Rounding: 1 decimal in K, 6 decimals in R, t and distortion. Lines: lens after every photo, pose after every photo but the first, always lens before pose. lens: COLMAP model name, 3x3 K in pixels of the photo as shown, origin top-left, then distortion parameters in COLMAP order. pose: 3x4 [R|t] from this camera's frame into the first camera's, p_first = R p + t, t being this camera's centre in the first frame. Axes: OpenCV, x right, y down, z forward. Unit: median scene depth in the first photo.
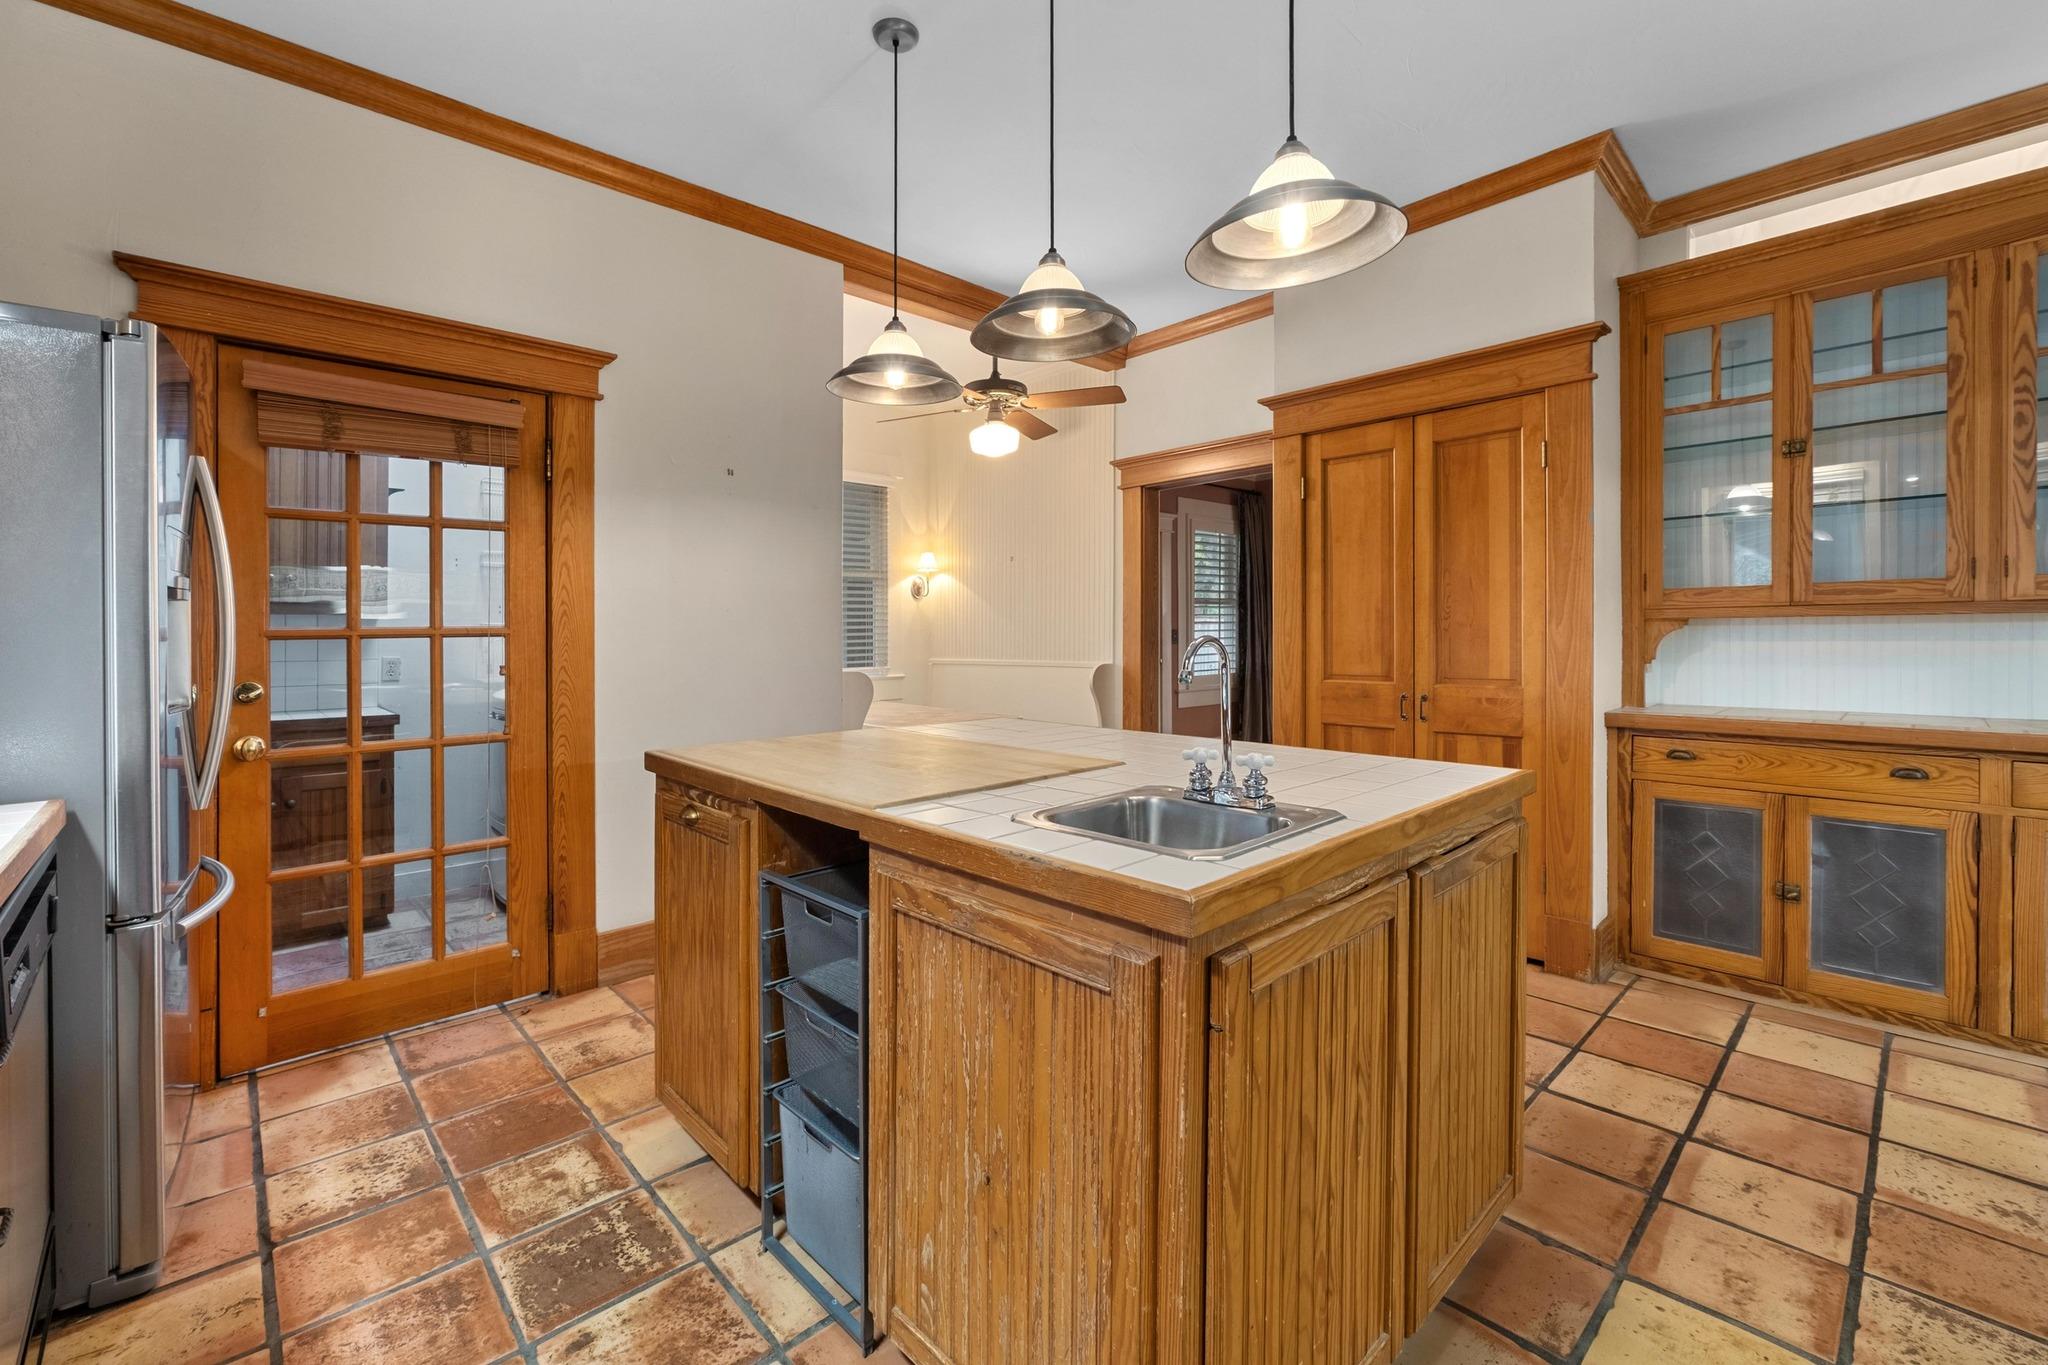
lens RADIAL K [[865.3, 0, 1021.8], [0, 865.3, 638.7], [0, 0, 1]] dist [-0.016117, 0.005158]
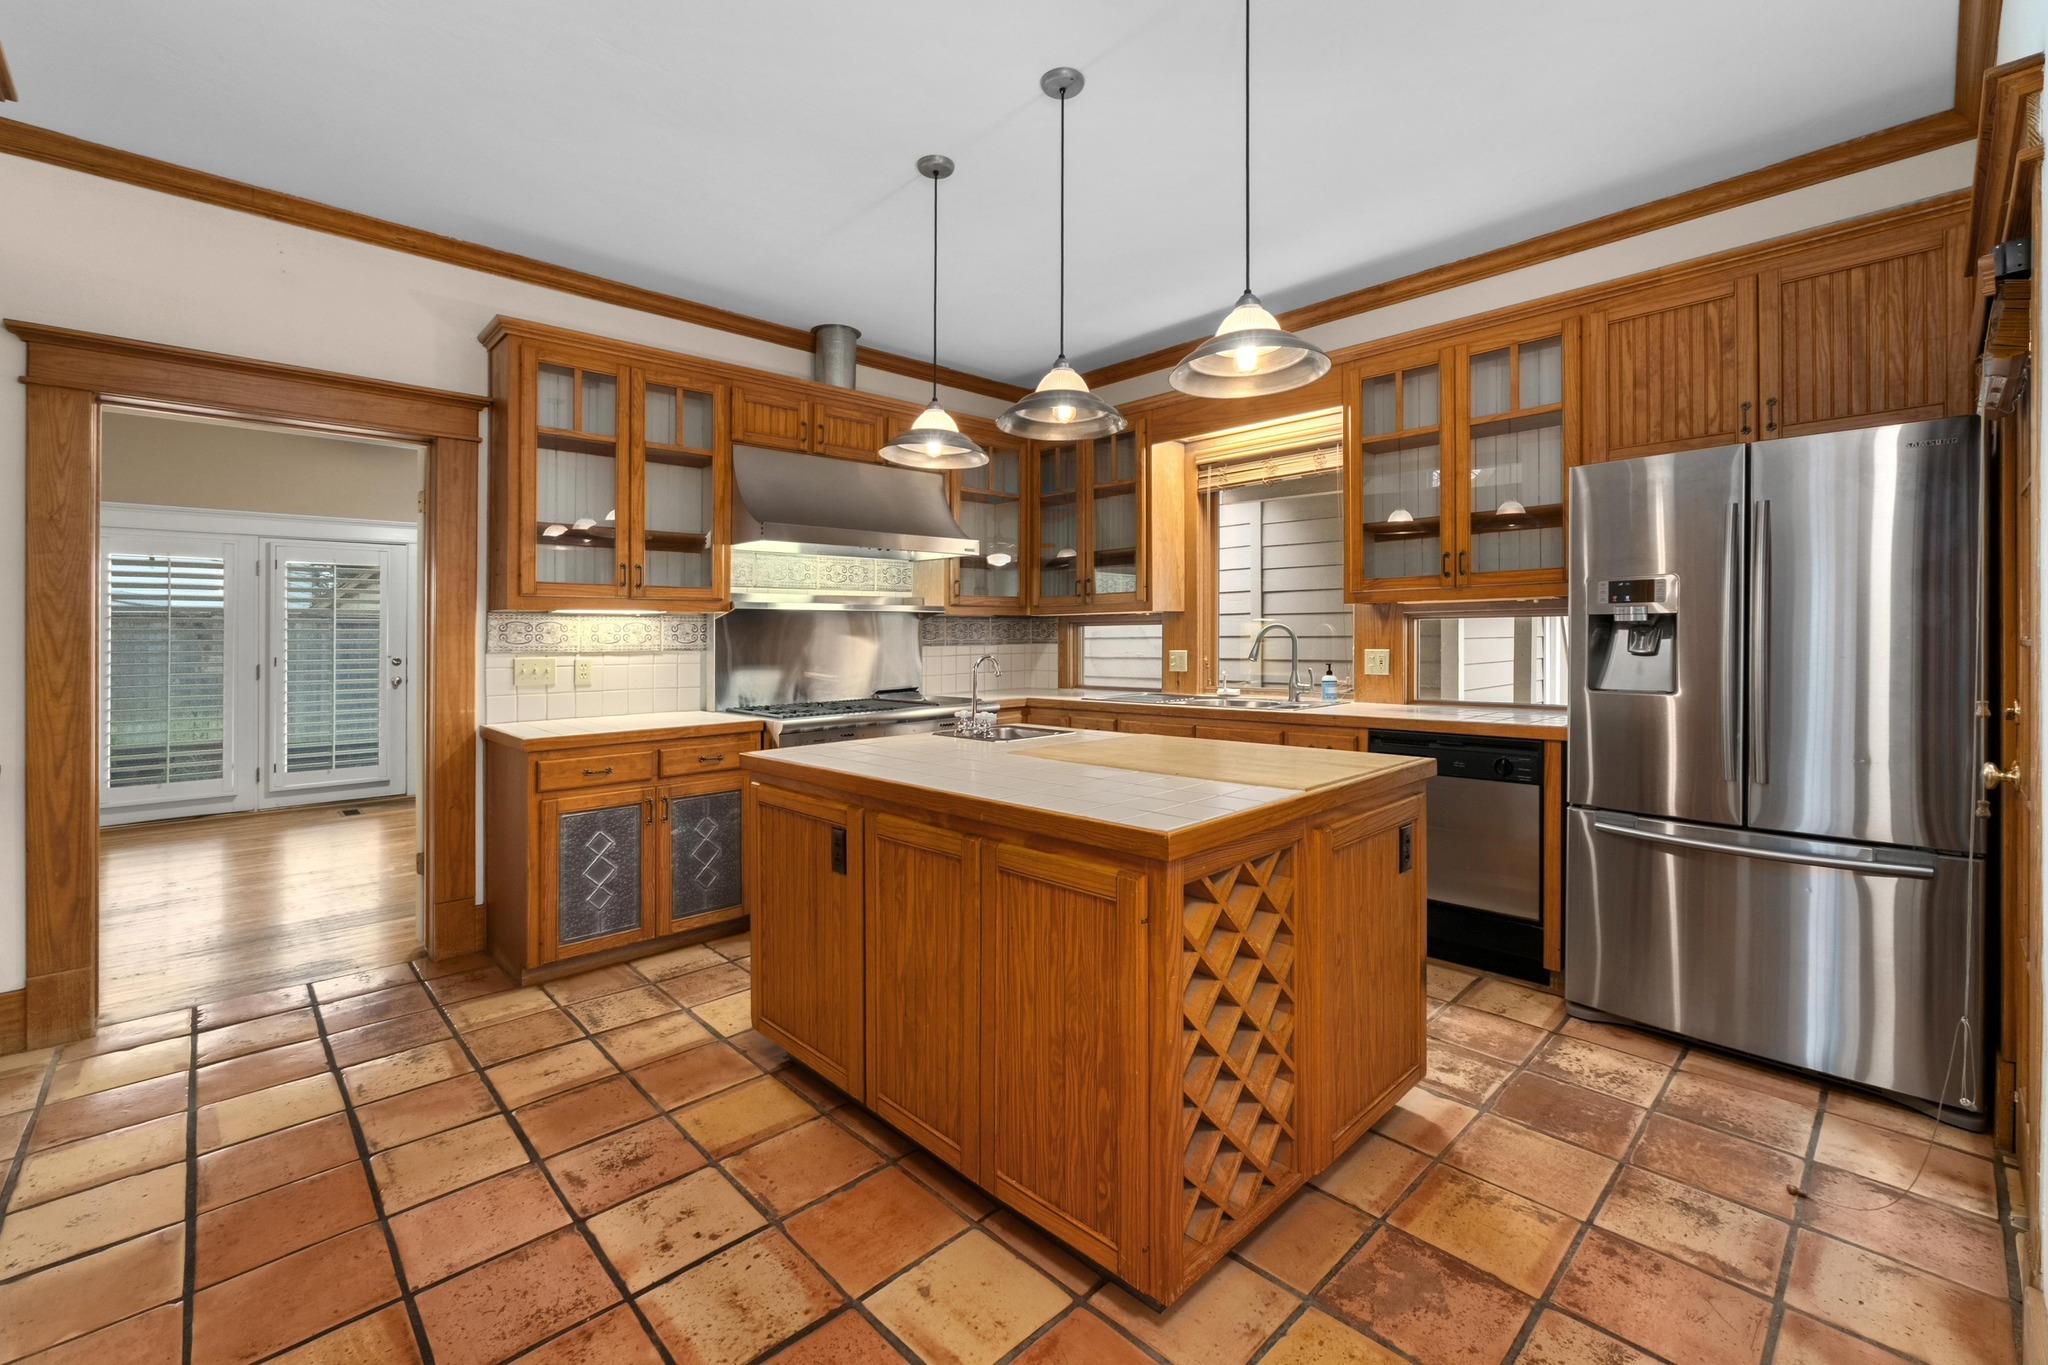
lens RADIAL K [[865.3, 0, 1021.8], [0, 865.3, 638.7], [0, 0, 1]] dist [-0.016117, 0.005158]
pose [[-0.999748, 0.021984, -0.004604, 0.032994], [0.021933, 0.999701, 0.010764, -0.018685], [0.004840, 0.010660, -0.999931, 0.890676]]
